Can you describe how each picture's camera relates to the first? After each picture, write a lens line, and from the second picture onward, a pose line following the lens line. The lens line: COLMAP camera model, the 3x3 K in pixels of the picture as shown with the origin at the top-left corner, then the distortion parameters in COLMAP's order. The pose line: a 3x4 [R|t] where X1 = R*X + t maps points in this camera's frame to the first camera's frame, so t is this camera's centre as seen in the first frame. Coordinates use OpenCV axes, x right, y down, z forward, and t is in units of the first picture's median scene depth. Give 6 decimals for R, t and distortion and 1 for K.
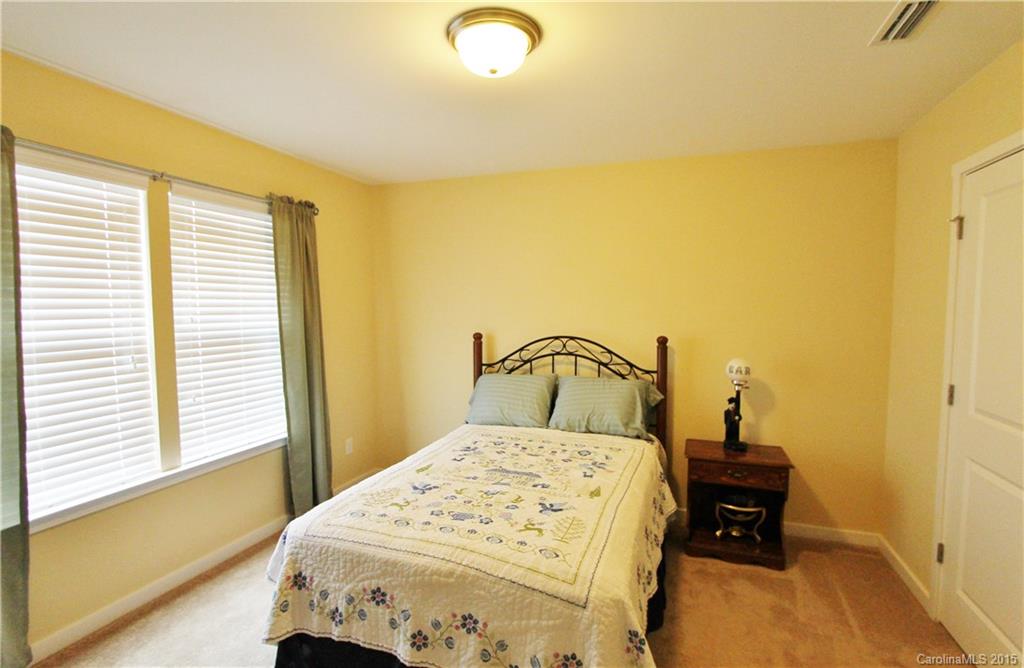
lens RADIAL K [[491.5, 0, 516.1], [0, 491.5, 337.1], [0, 0, 1]] dist [-0.003545, -0.000957]
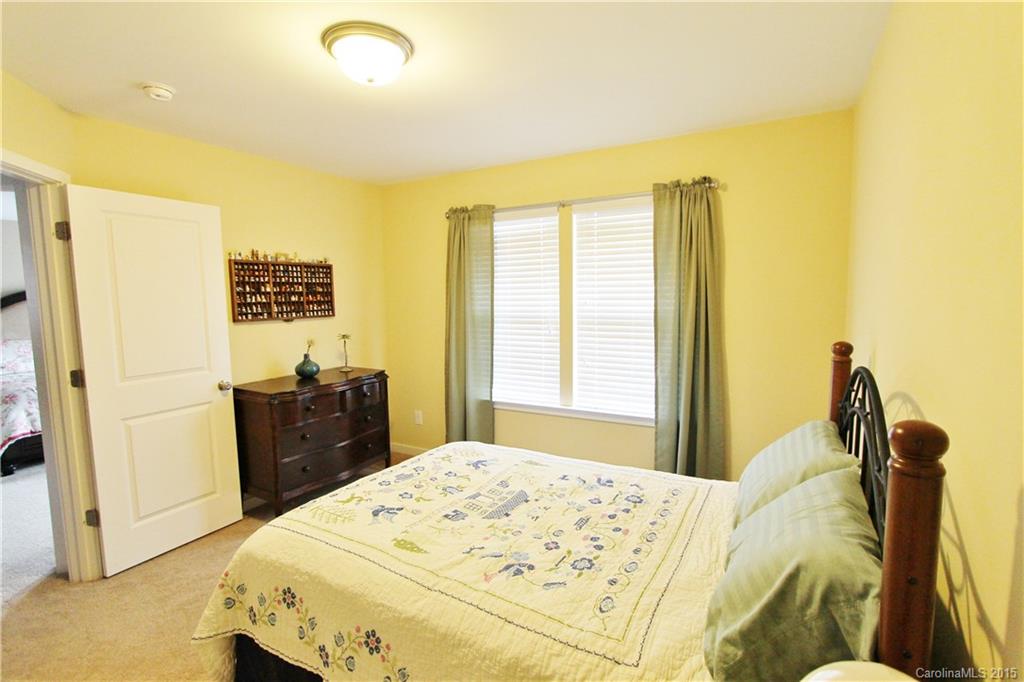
lens RADIAL K [[478.2, 0, 515.2], [0, 478.2, 343.9], [0, 0, 1]] dist [-0.023526, 0.000793]
pose [[-0.170480, 0.102165, -0.980051, 0.715528], [-0.054690, 0.992096, 0.112934, -0.066705], [0.983842, 0.072851, -0.163545, 1.112213]]
